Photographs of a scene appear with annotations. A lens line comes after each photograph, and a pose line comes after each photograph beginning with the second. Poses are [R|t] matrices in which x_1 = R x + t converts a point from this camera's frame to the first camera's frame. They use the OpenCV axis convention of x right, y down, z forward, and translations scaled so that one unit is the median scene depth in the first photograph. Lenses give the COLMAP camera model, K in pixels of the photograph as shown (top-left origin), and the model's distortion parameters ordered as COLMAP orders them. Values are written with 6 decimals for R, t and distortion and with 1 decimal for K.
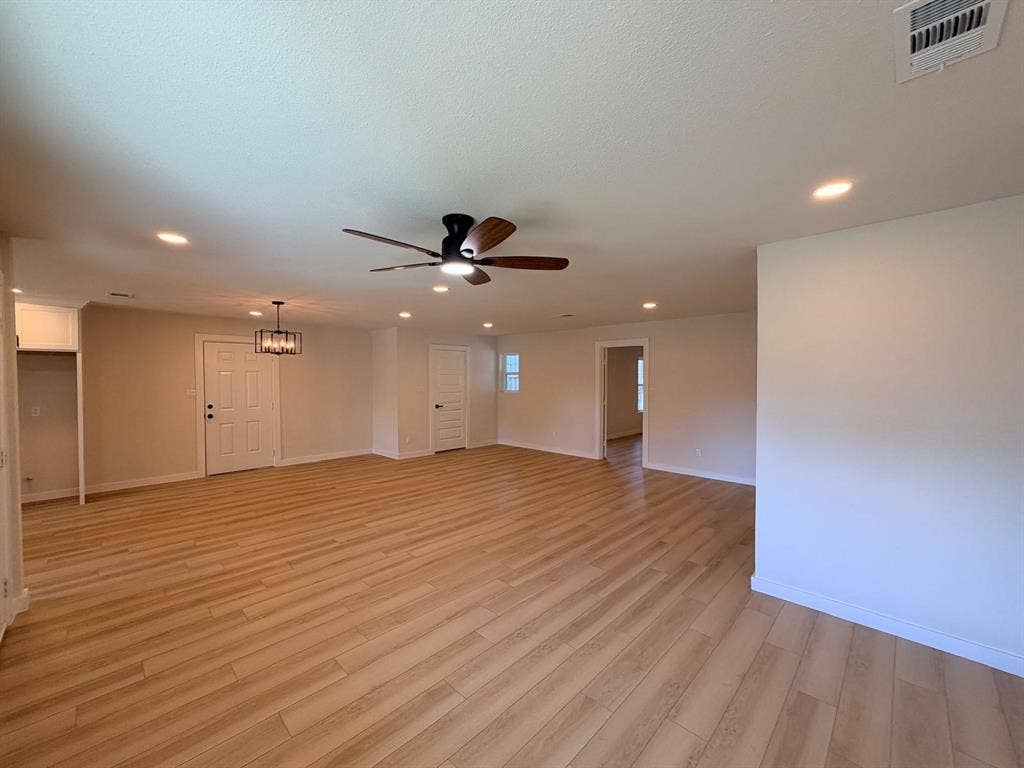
lens RADIAL K [[411.3, 0, 512.0], [0, 411.3, 384.0], [0, 0, 1]] dist [0.001324, 0.000366]
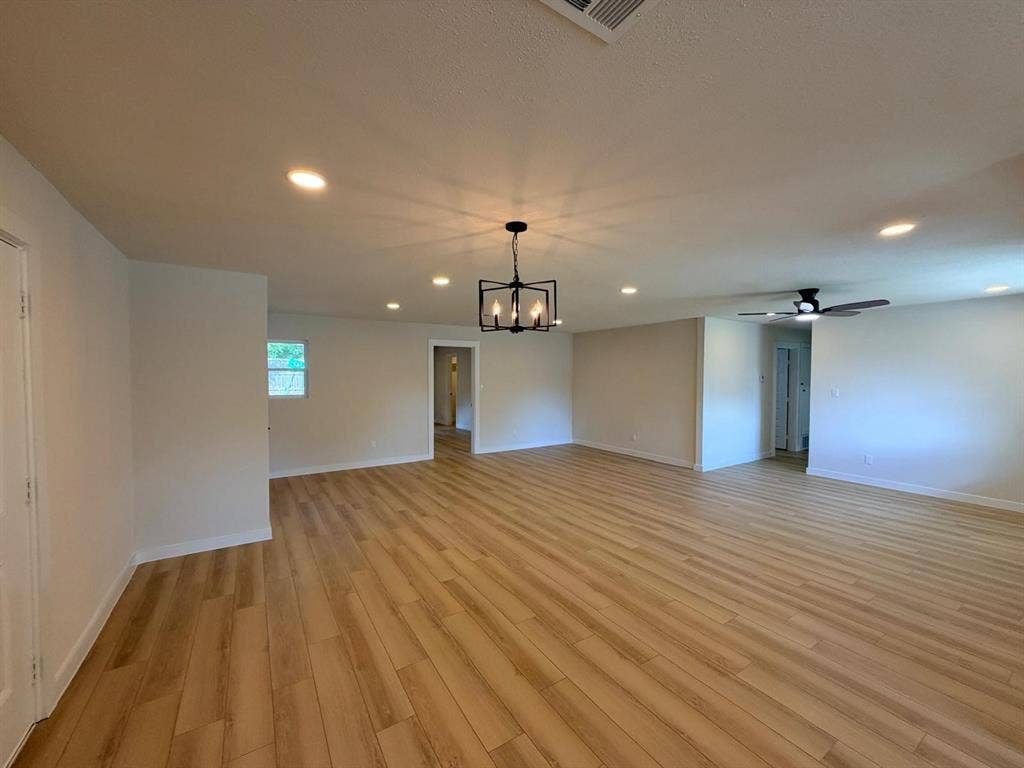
lens RADIAL K [[399.0, 0, 512.0], [0, 399.0, 384.0], [0, 0, 1]] dist [0.001698, -0.000161]
pose [[0.224886, -0.023491, 0.974102, -1.196448], [0.010473, 0.999710, 0.021691, -0.027500], [-0.974329, 0.005324, 0.225067, 1.029476]]
